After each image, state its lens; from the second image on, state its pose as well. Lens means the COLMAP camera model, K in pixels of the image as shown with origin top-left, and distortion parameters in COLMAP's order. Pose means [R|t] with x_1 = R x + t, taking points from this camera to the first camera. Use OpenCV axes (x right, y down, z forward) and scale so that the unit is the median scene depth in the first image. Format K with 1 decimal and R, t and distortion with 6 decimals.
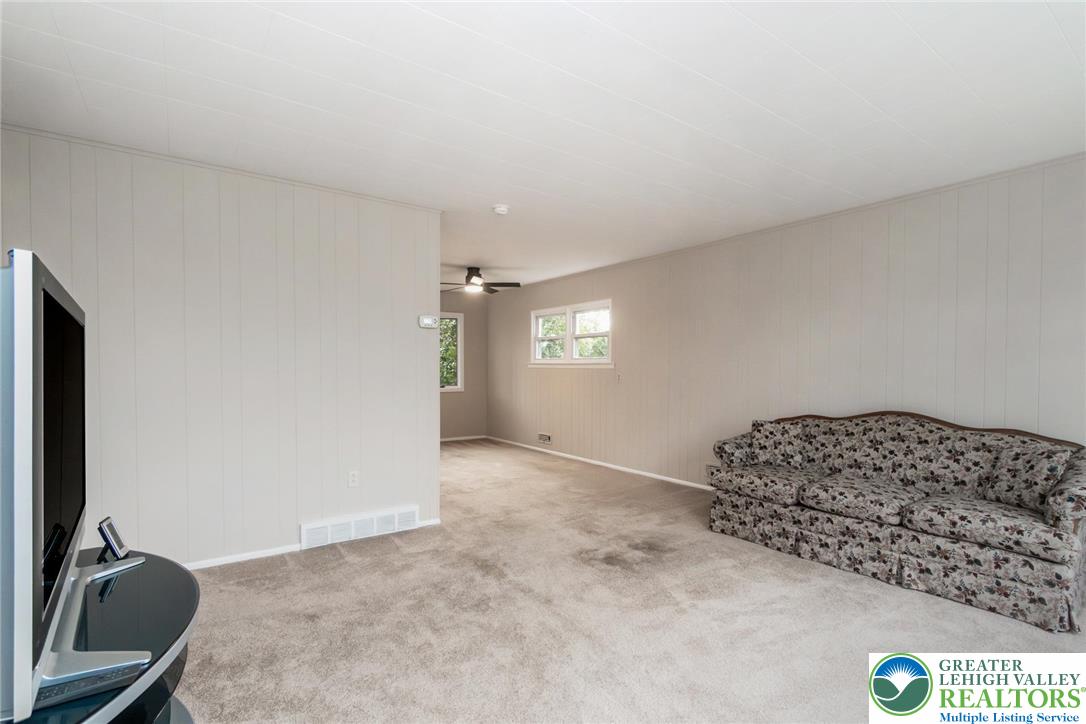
lens RADIAL K [[506.2, 0, 540.7], [0, 506.2, 368.2], [0, 0, 1]] dist [0.000945, 0.000216]
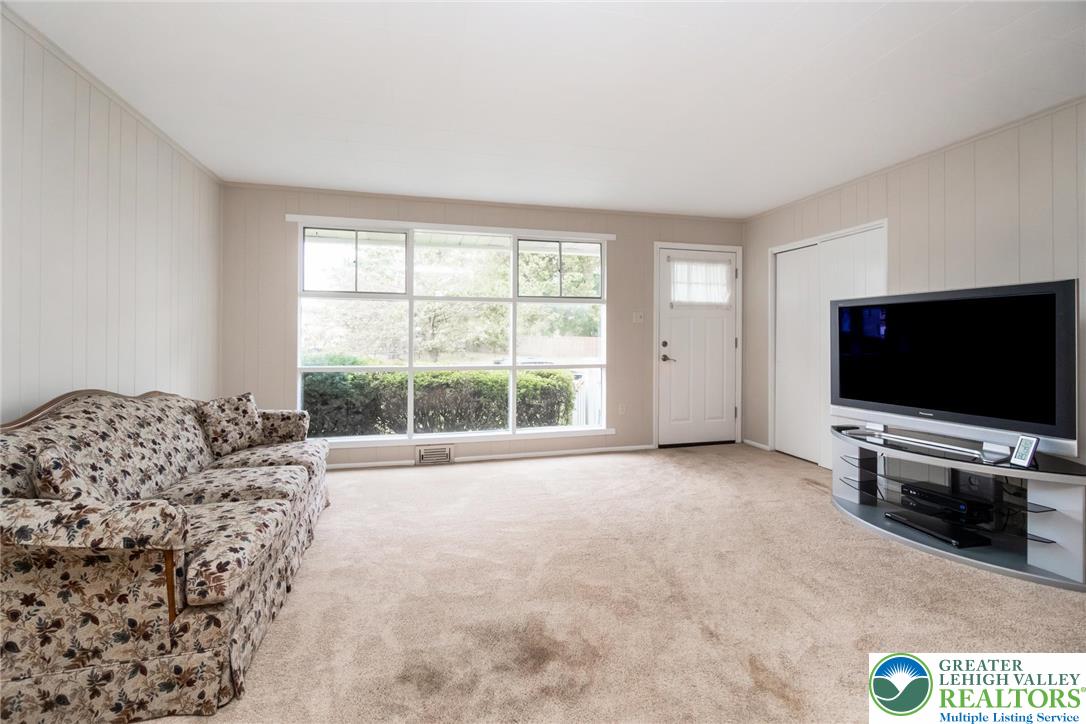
lens RADIAL K [[476.6, 0, 544.6], [0, 476.6, 339.9], [0, 0, 1]] dist [-0.021269, 0.000347]
pose [[-0.941899, -0.000070, 0.335897, -0.042667], [-0.000372, 1.000000, -0.000837, 0.025785], [-0.335897, -0.000913, -0.941898, 1.539012]]
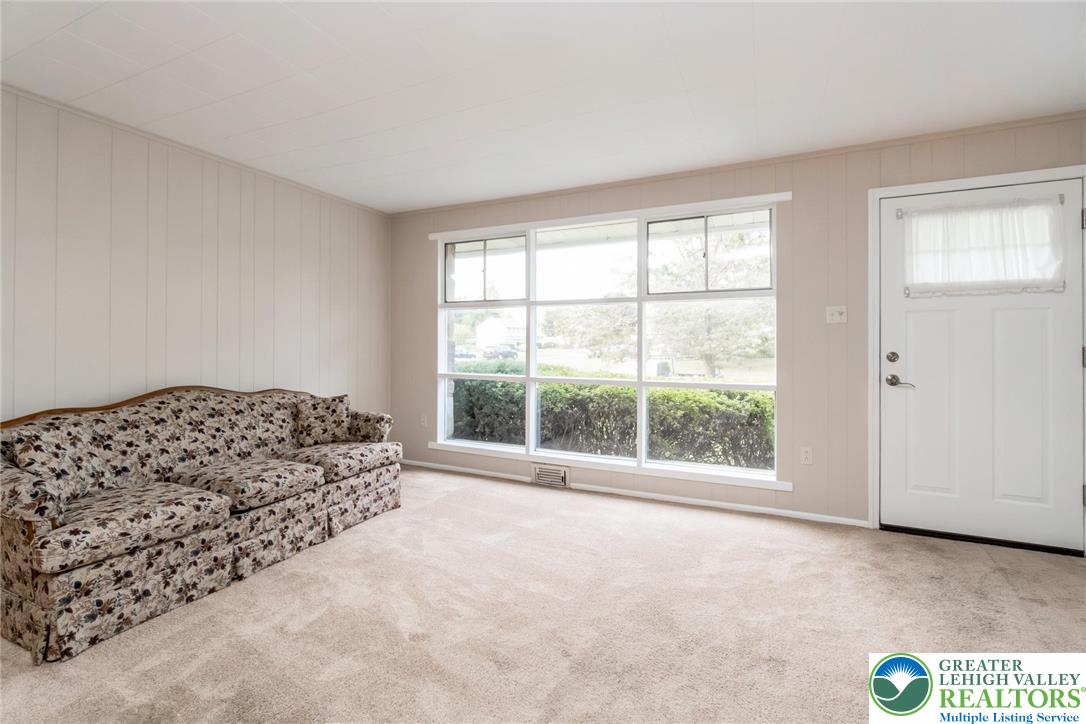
lens RADIAL K [[481.4, 0, 542.3], [0, 481.4, 337.3], [0, 0, 1]] dist [-0.007720, -0.000186]
pose [[-0.501819, 0.012066, 0.864888, -0.363401], [-0.001296, 0.999891, -0.014702, 0.014307], [-0.864972, -0.008499, -0.501749, 0.998741]]
